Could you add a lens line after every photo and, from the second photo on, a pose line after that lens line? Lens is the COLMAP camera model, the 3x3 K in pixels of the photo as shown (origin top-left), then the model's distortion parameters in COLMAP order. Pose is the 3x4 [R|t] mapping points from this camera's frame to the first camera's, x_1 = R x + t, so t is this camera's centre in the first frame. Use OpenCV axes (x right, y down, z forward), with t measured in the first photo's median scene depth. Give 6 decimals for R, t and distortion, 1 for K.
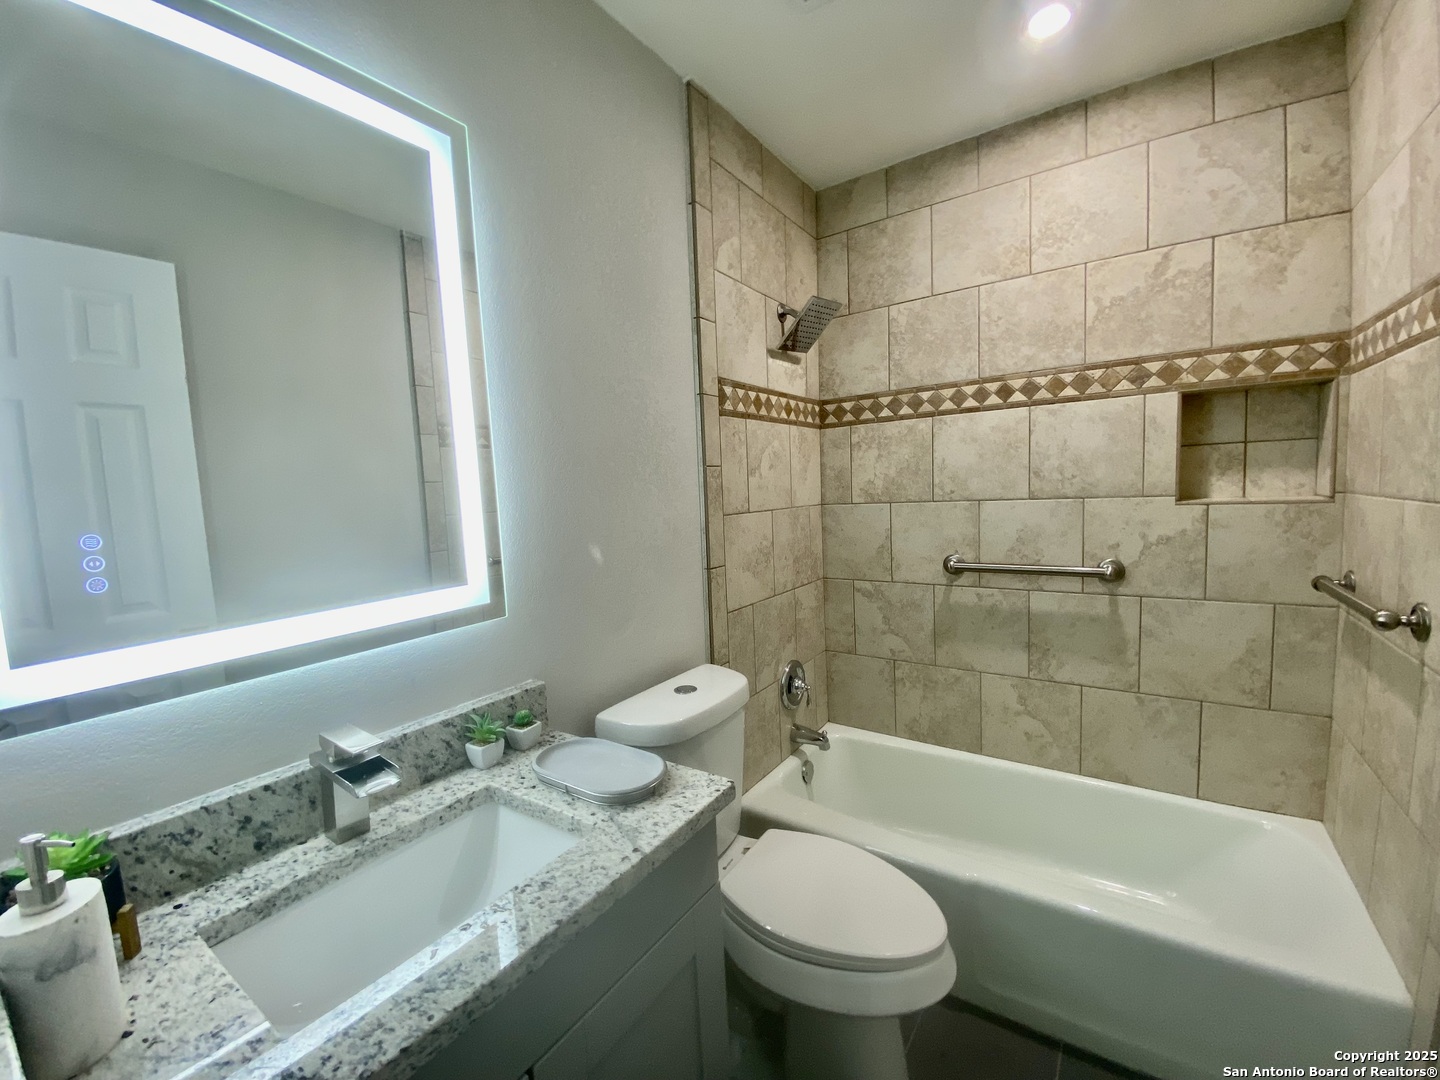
lens RADIAL K [[571.4, 0, 712.6], [0, 571.4, 543.3], [0, 0, 1]] dist [0.006452, -0.015272]
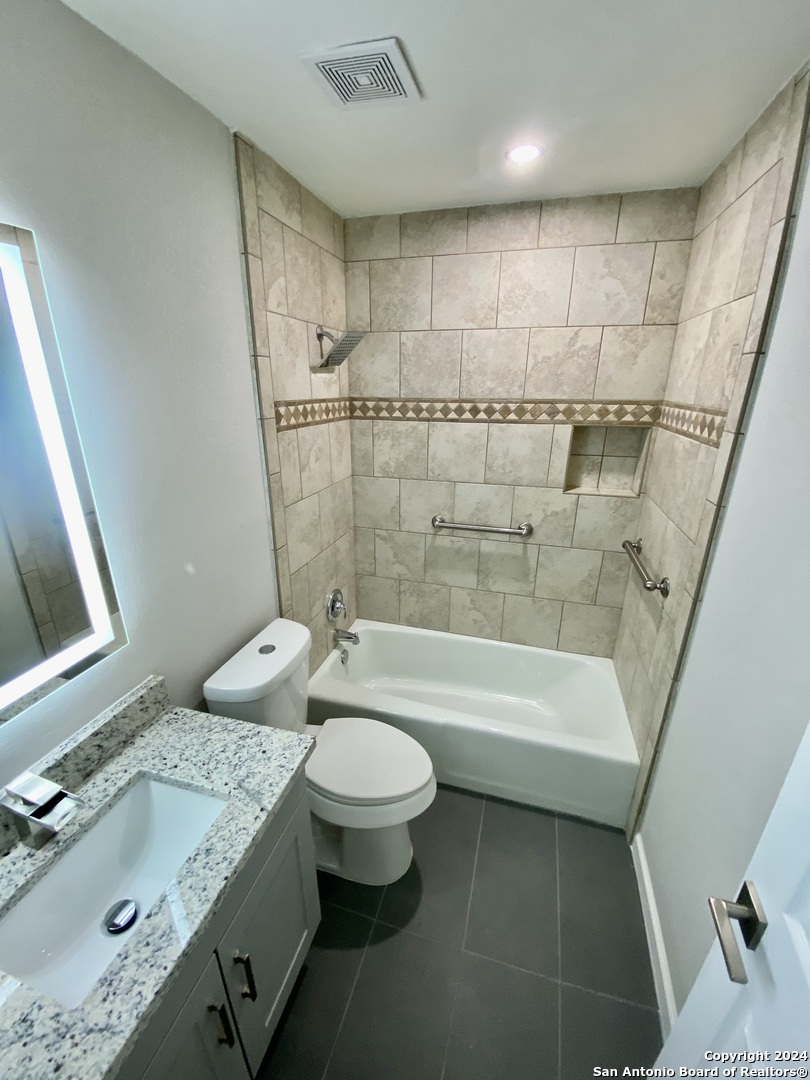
lens RADIAL K [[428.6, 0, 400.7], [0, 428.6, 538.7], [0, 0, 1]] dist [0.006452, -0.015272]
pose [[0.946133, -0.062574, 0.317674, -0.047057], [-0.015486, 0.971279, 0.237441, -0.235227], [-0.323407, -0.229570, 0.917990, -0.031040]]
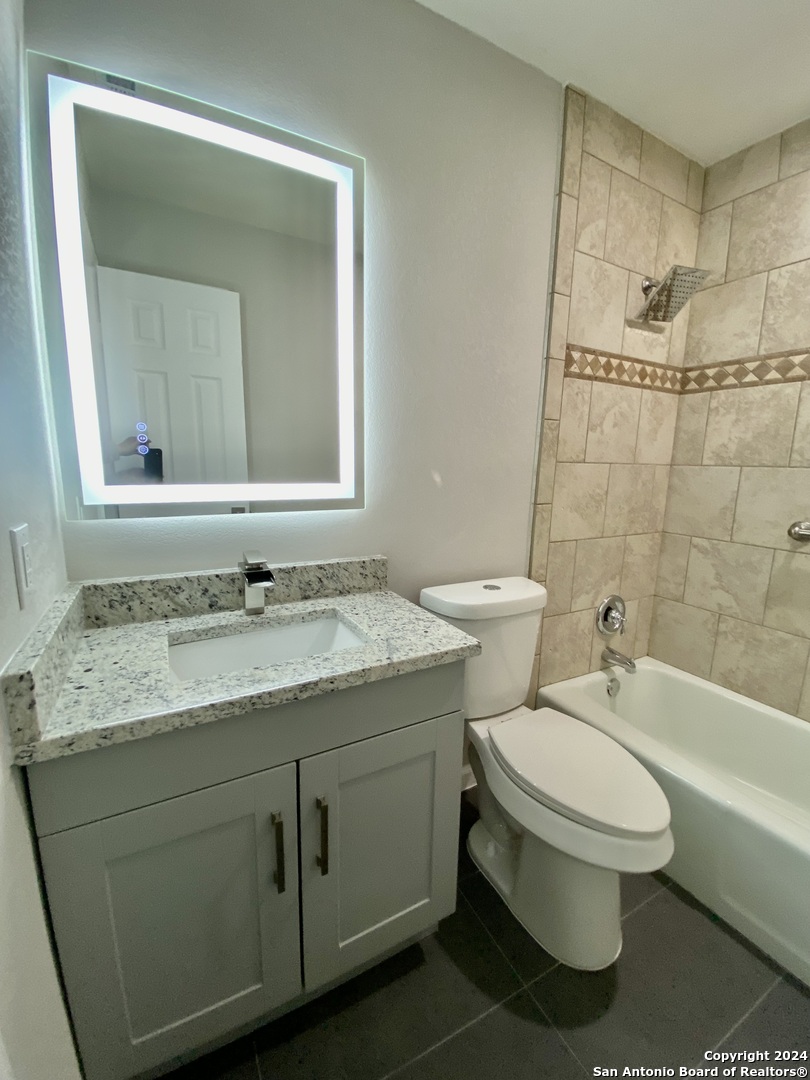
lens RADIAL K [[428.6, 0, 404.2], [0, 428.6, 539.0], [0, 0, 1]] dist [0.006452, -0.015272]
pose [[0.891644, 0.139839, -0.430600, 0.154024], [-0.102586, 0.988769, 0.108682, 0.051232], [0.440962, -0.052732, 0.895975, 0.023155]]
